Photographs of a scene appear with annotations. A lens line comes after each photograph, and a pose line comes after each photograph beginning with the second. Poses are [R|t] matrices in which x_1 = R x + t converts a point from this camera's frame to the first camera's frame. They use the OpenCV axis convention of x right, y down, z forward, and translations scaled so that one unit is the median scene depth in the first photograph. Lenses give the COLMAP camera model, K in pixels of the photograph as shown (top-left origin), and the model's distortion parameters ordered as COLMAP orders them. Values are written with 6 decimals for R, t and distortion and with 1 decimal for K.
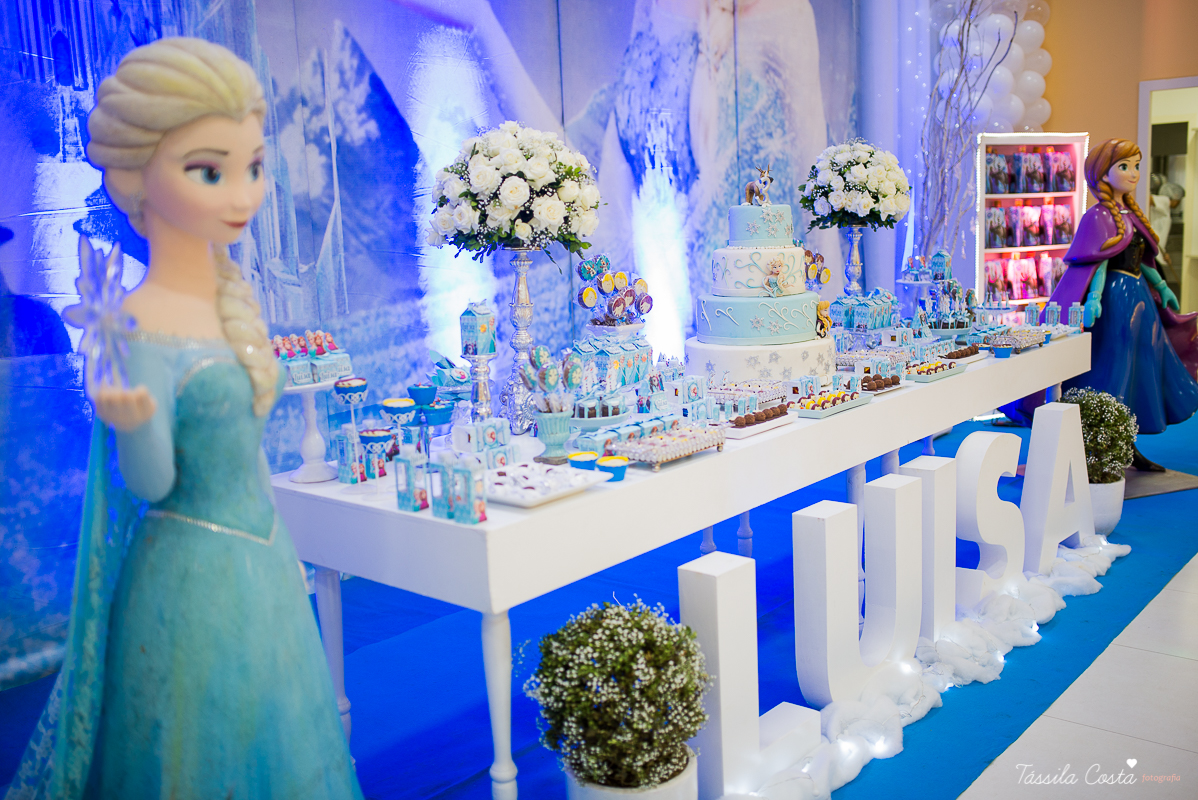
lens RADIAL K [[1140.0, 0, 598.1], [0, 1140.0, 392.5], [0, 0, 1]] dist [-0.054977, 0.086712]
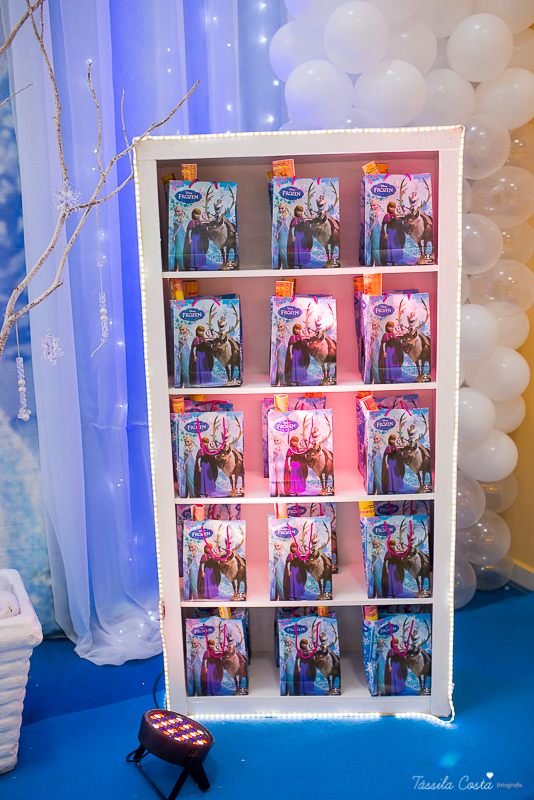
lens RADIAL K [[761.2, 0, 267.0], [0, 761.2, 400.0], [0, 0, 1]] dist [-0.054977, 0.086712]
pose [[0.902252, 0.095022, -0.420609, 0.695028], [-0.073647, 0.995044, 0.066815, -0.198665], [0.424873, -0.029307, 0.904778, 1.002204]]
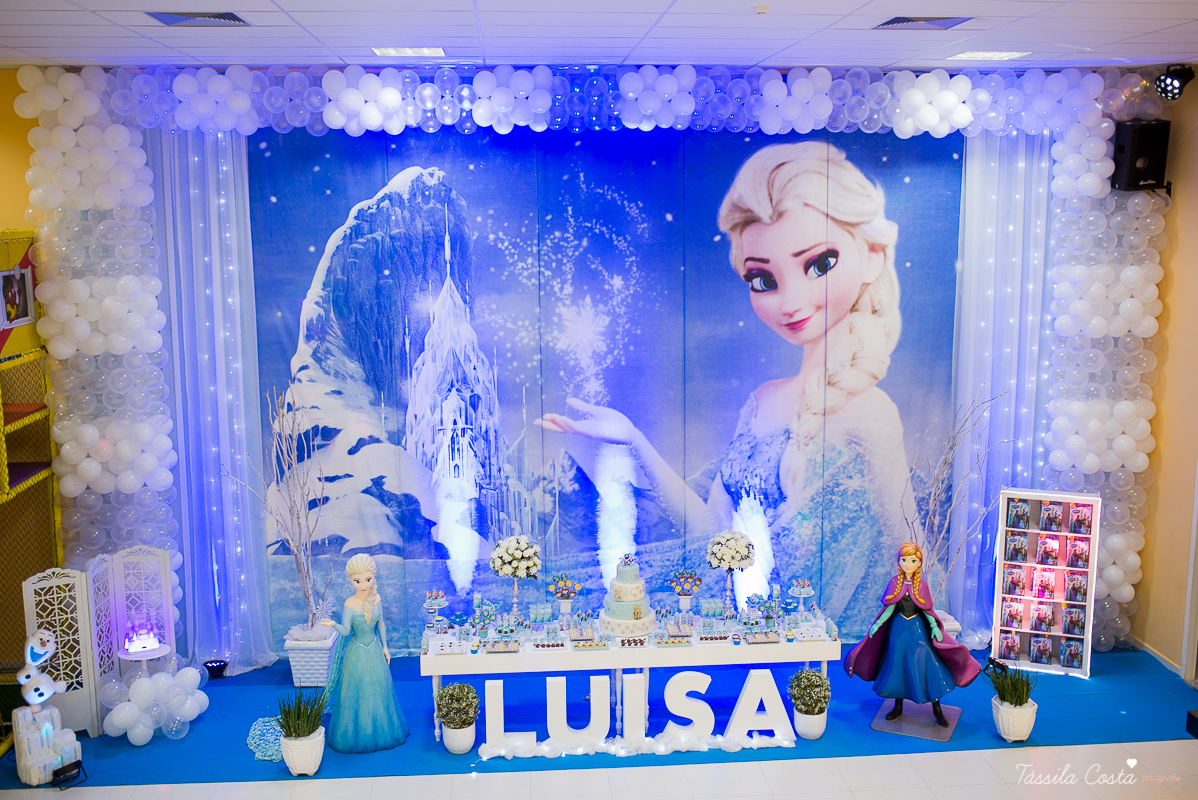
lens RADIAL K [[1193.2, 0, 599.0], [0, 1193.2, 400.0], [0, 0, 1]] dist [-0.047624, 0.008648]
pose [[0.706811, 0.150175, -0.691278, 1.423000], [-0.132545, 0.988014, 0.079114, -0.547911], [0.694874, 0.035707, 0.718245, -0.777544]]
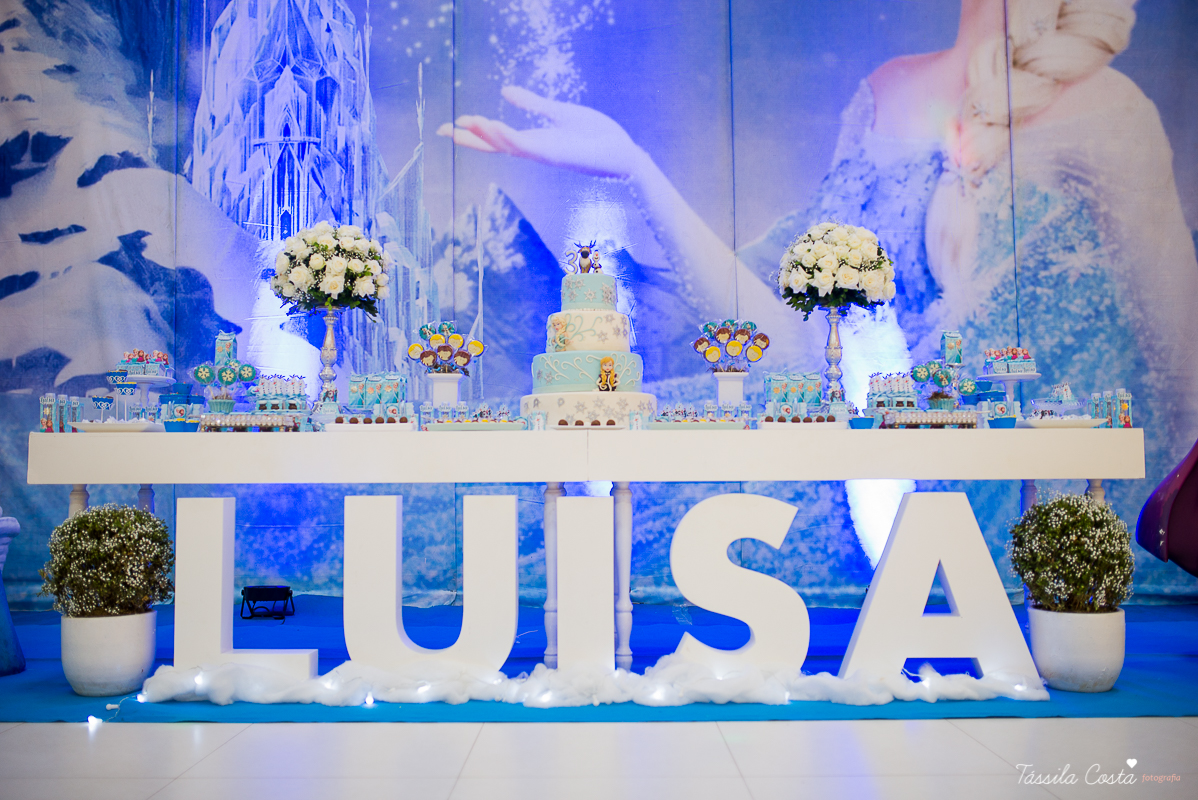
lens RADIAL K [[1140.0, 0, 598.1], [0, 1140.0, 392.5], [0, 0, 1]] dist [-0.054977, 0.086712]
pose [[0.650803, -0.017254, -0.759051, 0.719091], [-0.139624, 0.979972, -0.141988, 0.075852], [0.746298, 0.198388, 0.635359, 0.225287]]
